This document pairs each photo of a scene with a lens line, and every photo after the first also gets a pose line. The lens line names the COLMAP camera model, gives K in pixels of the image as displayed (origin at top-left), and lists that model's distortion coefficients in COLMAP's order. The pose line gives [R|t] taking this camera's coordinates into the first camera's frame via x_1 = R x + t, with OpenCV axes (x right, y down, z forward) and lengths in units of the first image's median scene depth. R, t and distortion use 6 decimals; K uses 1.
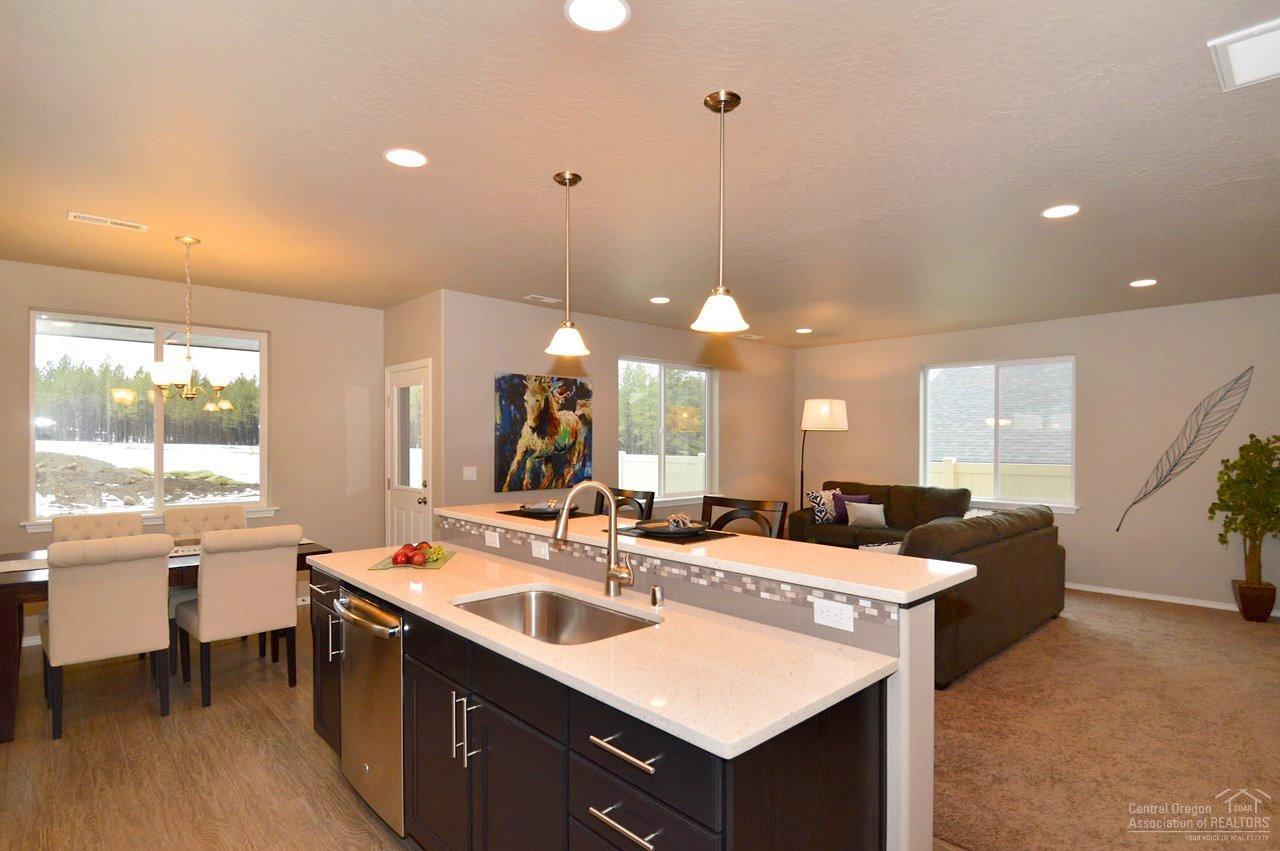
lens RADIAL K [[638.8, 0, 659.7], [0, 638.8, 448.8], [0, 0, 1]] dist [0.001346, -0.013673]
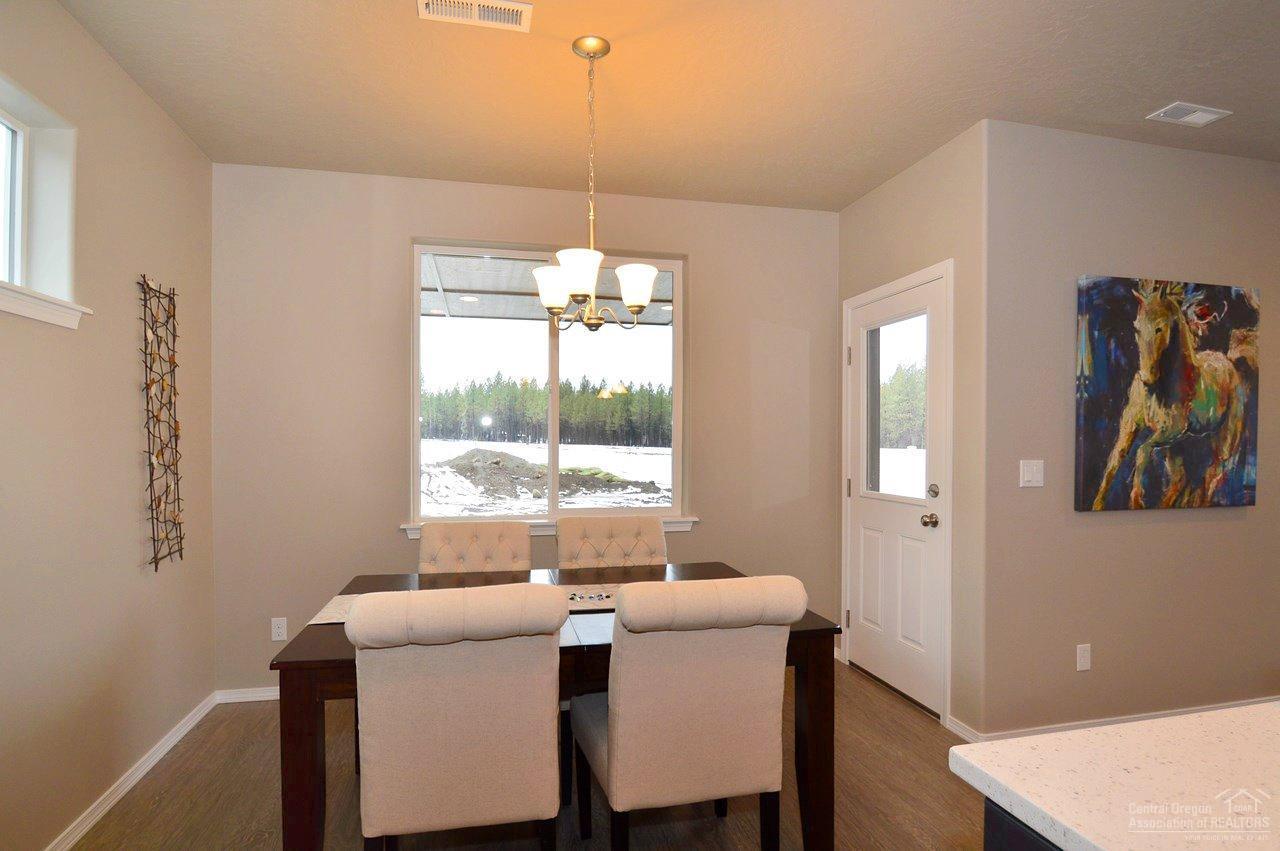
lens RADIAL K [[683.1, 0, 654.3], [0, 683.1, 446.6], [0, 0, 1]] dist [-0.001259, -0.021673]
pose [[0.862454, 0.002654, -0.506129, -0.260538], [-0.005742, 0.999973, -0.004541, 0.020055], [0.506103, 0.006823, 0.862446, 0.342174]]
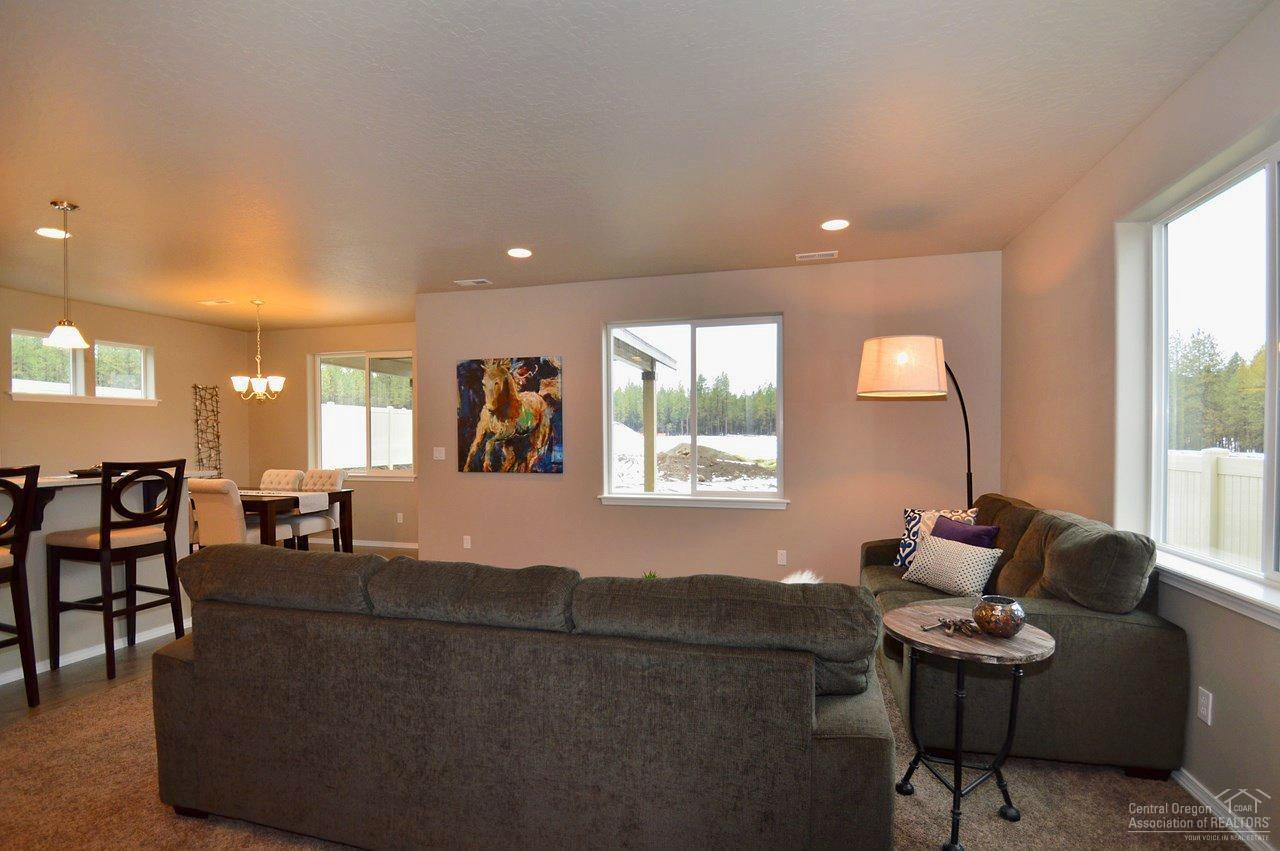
lens RADIAL K [[627.3, 0, 643.1], [0, 627.3, 445.3], [0, 0, 1]] dist [-0.000770, -0.000531]
pose [[0.515525, 0.009427, -0.856823, 0.766995], [-0.006755, 0.999953, 0.006938, 0.013309], [0.856848, 0.002211, 0.515565, 0.684462]]
